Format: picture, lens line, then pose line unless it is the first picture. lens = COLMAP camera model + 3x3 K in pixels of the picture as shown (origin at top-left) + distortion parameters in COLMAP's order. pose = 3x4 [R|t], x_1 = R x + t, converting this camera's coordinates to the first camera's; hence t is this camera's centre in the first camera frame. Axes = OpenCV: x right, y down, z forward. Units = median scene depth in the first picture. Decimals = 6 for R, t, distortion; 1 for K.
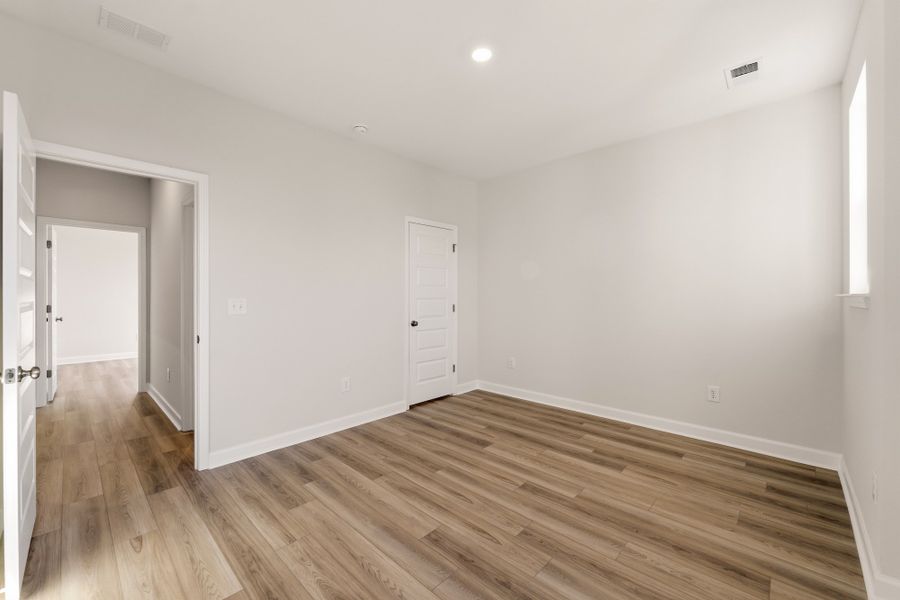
lens RADIAL K [[364.9, 0, 446.2], [0, 364.9, 295.4], [0, 0, 1]] dist [-0.002160, 0.000507]
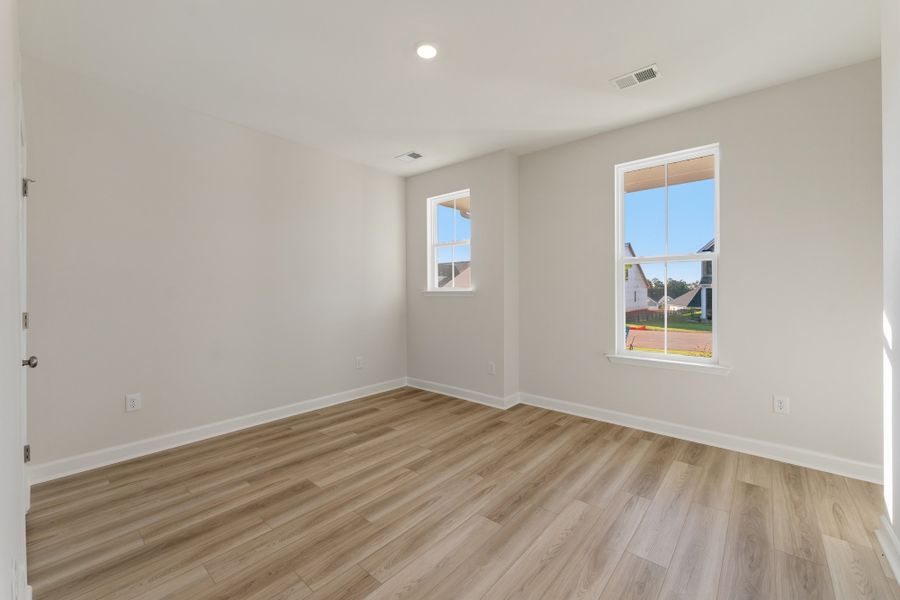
lens RADIAL K [[364.9, 0, 452.4], [0, 364.9, 291.1], [0, 0, 1]] dist [-0.002160, 0.000507]
pose [[-0.055654, 0.001882, 0.998448, -0.786088], [0.003812, 0.999991, -0.001672, 0.002863], [-0.998443, 0.003713, -0.055660, 0.855079]]
